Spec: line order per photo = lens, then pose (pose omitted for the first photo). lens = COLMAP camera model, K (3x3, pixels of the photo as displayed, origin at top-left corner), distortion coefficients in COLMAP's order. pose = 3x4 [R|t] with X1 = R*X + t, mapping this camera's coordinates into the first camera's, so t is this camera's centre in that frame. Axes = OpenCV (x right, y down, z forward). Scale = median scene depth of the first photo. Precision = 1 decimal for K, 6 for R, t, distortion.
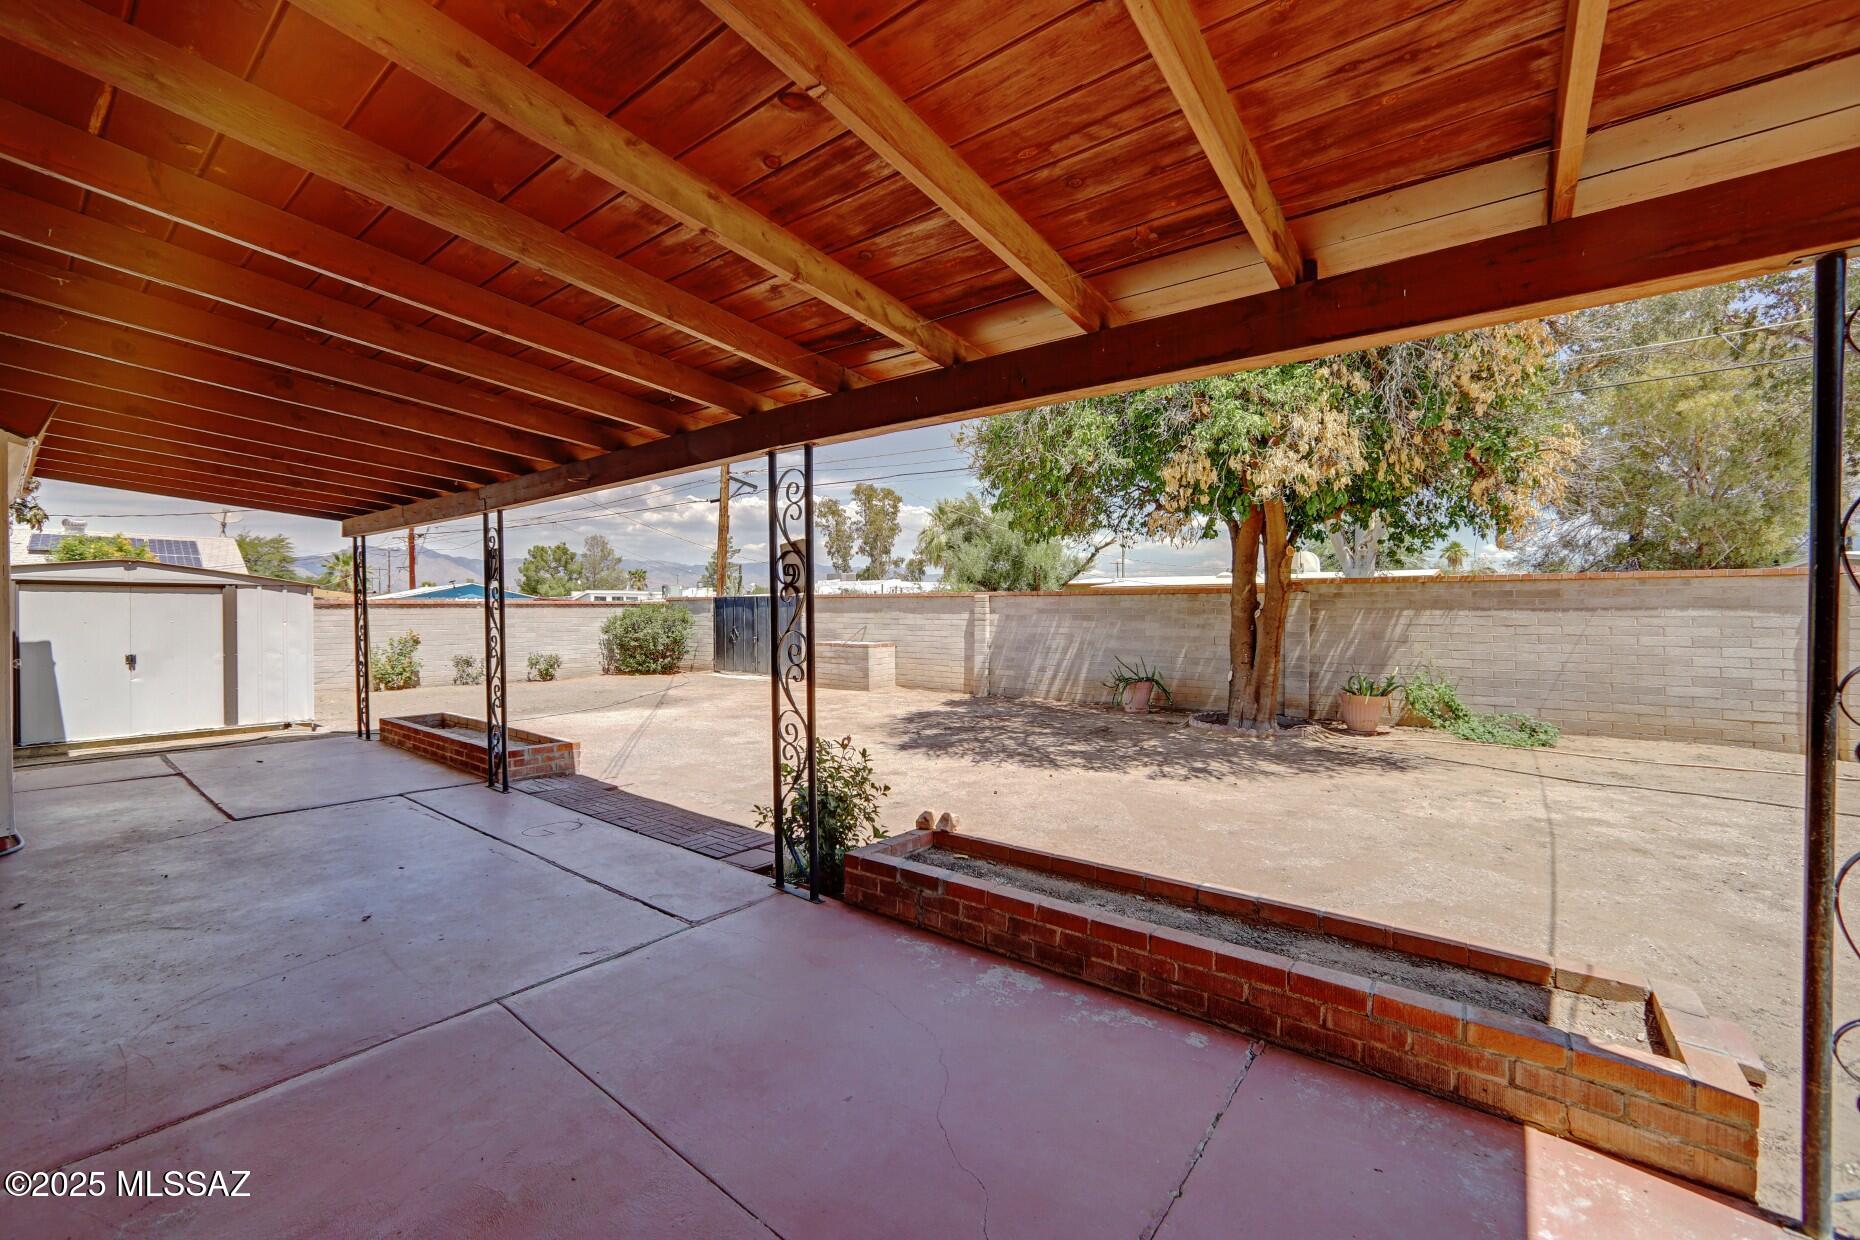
lens RADIAL K [[766.5, 0, 930.0], [0, 766.5, 620.0], [0, 0, 1]] dist [-0.001579, -0.000256]
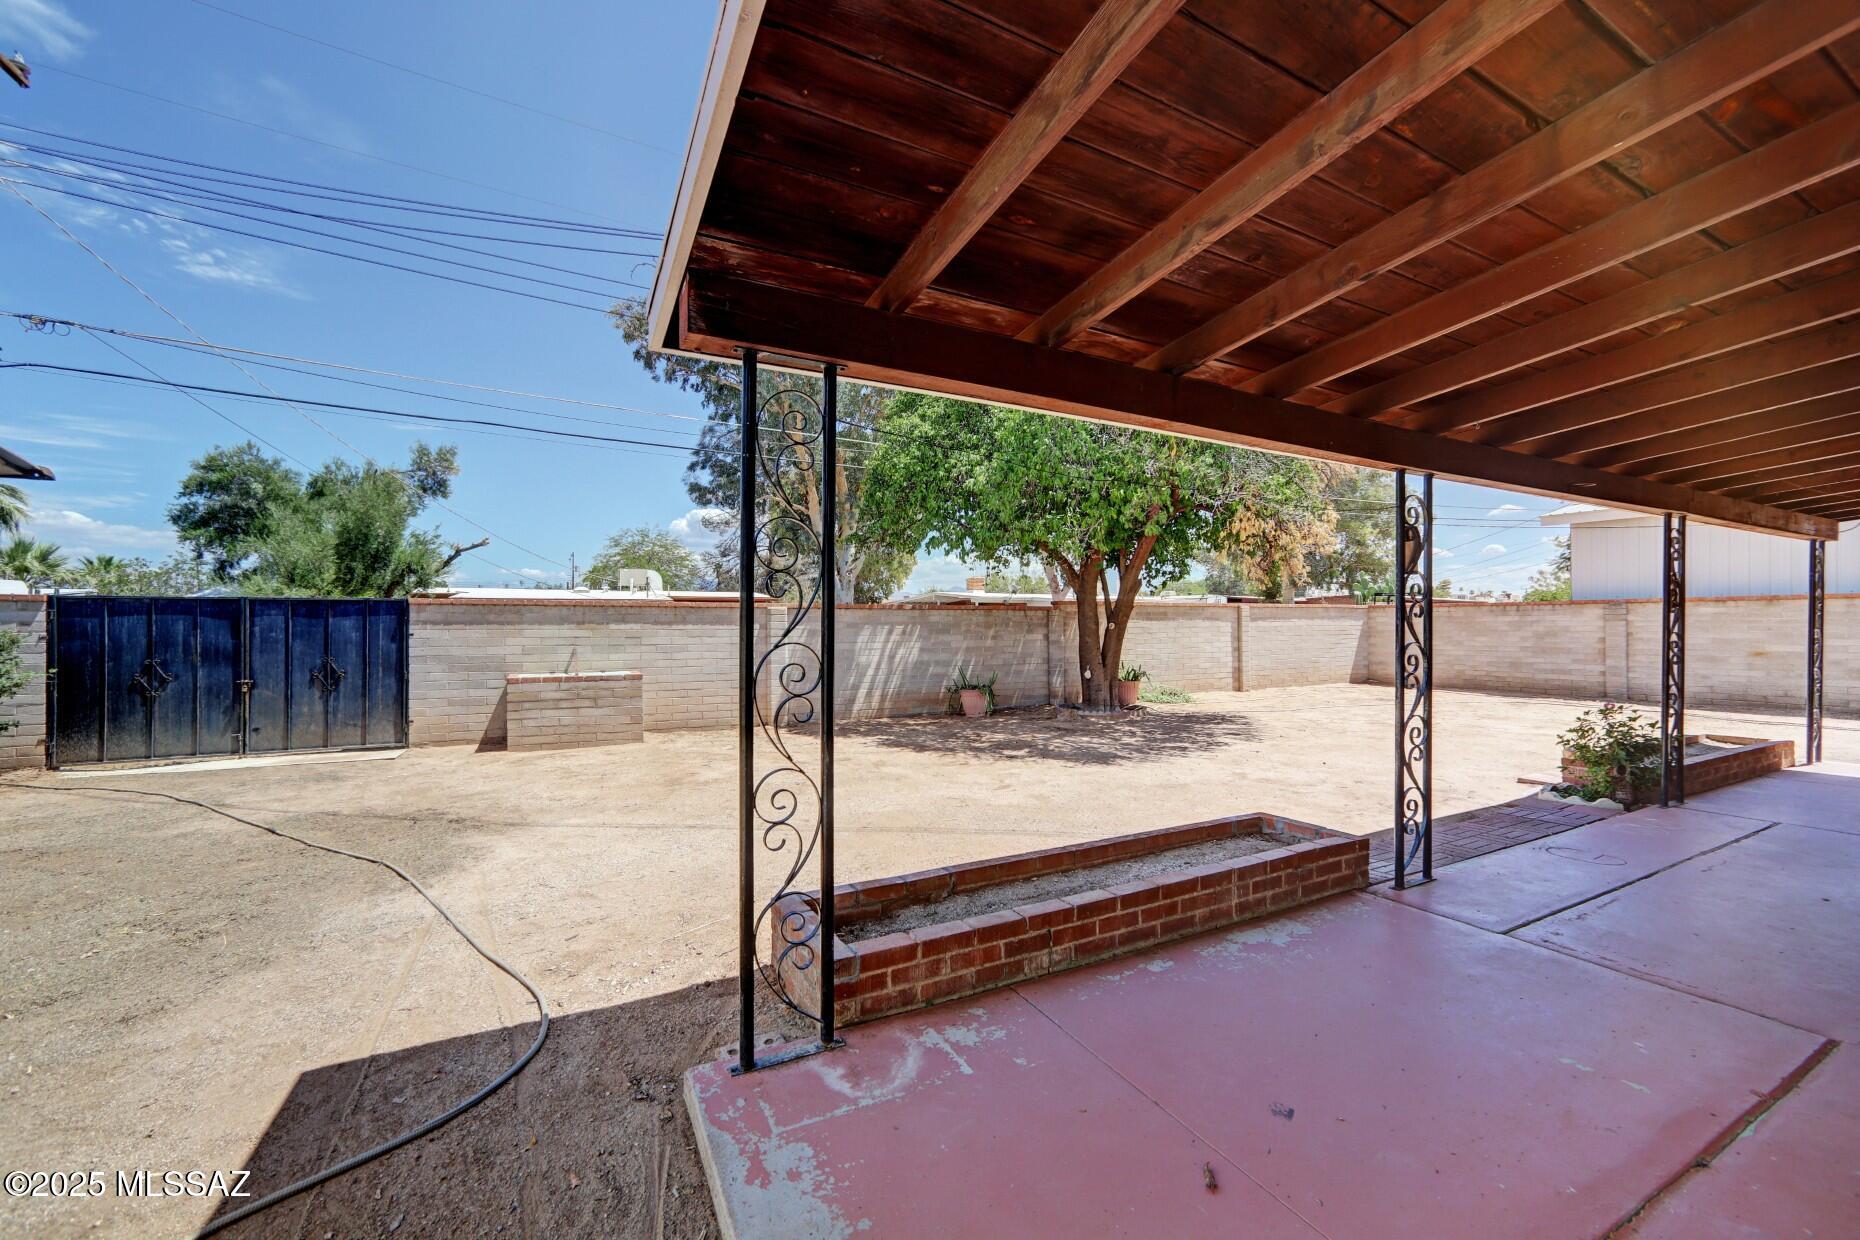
lens RADIAL K [[766.5, 0, 930.0], [0, 766.5, 620.0], [0, 0, 1]] dist [-0.001579, -0.000256]
pose [[0.389034, 0.006506, 0.921200, -0.756424], [0.014458, 0.999809, -0.013167, -0.004676], [-0.921110, 0.018441, 0.388865, 0.632744]]
